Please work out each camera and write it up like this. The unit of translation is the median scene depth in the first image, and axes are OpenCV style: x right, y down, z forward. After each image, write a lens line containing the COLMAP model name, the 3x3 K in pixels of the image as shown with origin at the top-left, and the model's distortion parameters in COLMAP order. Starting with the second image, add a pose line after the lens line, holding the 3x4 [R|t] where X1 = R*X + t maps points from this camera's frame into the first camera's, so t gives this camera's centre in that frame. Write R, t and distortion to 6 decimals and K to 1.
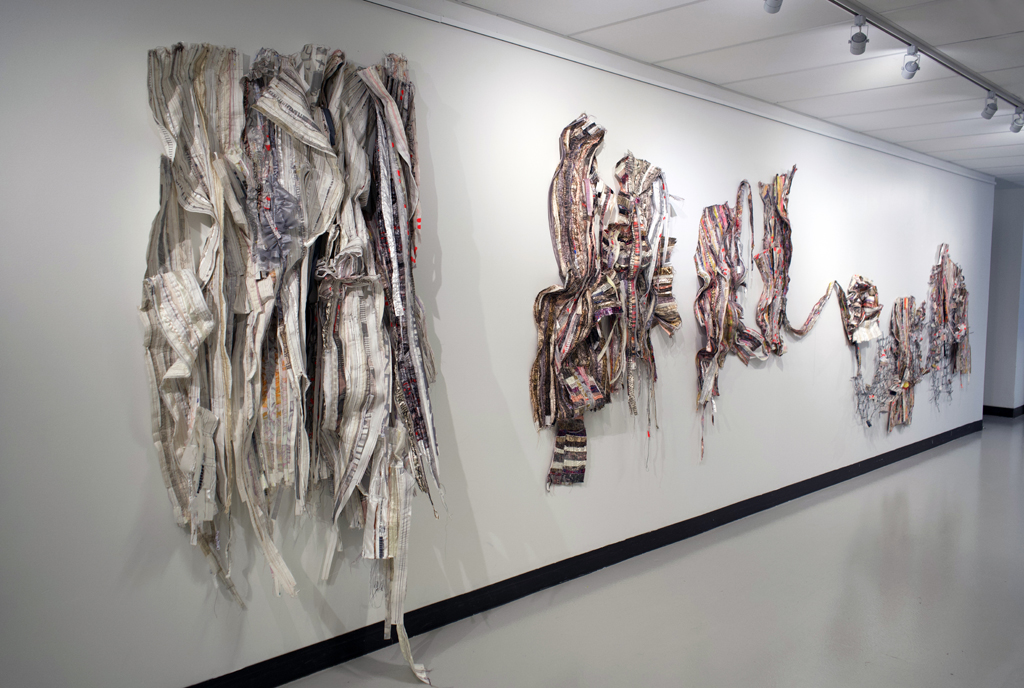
lens RADIAL K [[822.3, 0, 511.4], [0, 822.3, 338.9], [0, 0, 1]] dist [-0.017671, 0.011931]
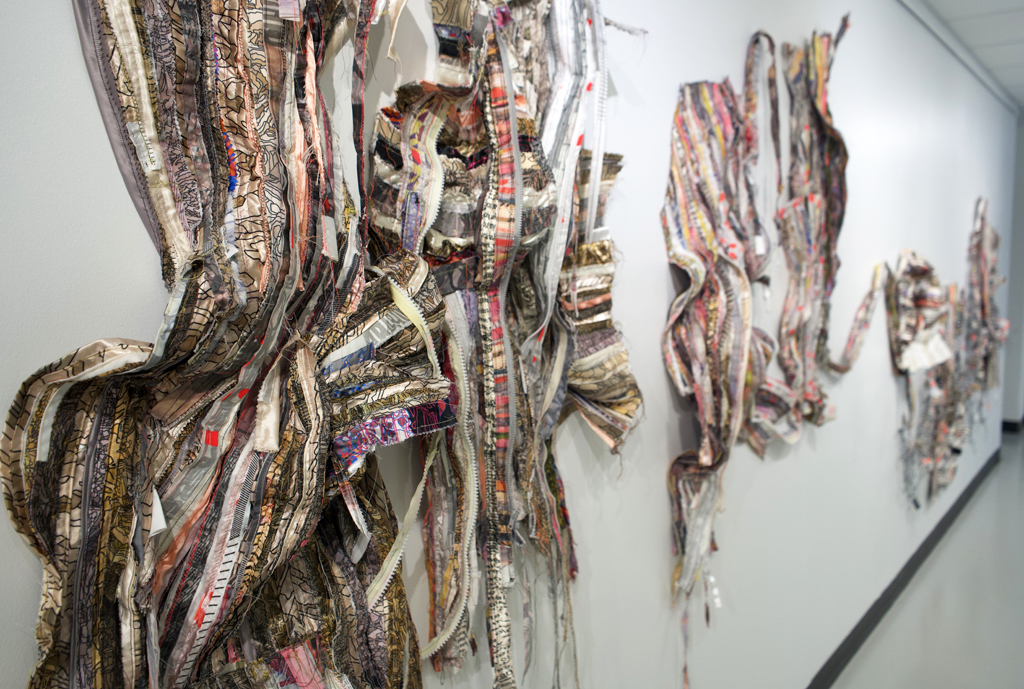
lens RADIAL K [[822.3, 0, 512.4], [0, 822.3, 342.5], [0, 0, 1]] dist [-0.017671, 0.011931]
pose [[0.989739, -0.034780, 0.138593, 0.110694], [0.030025, 0.998891, 0.036255, -0.061885], [-0.139700, -0.031722, 0.989686, 0.695189]]
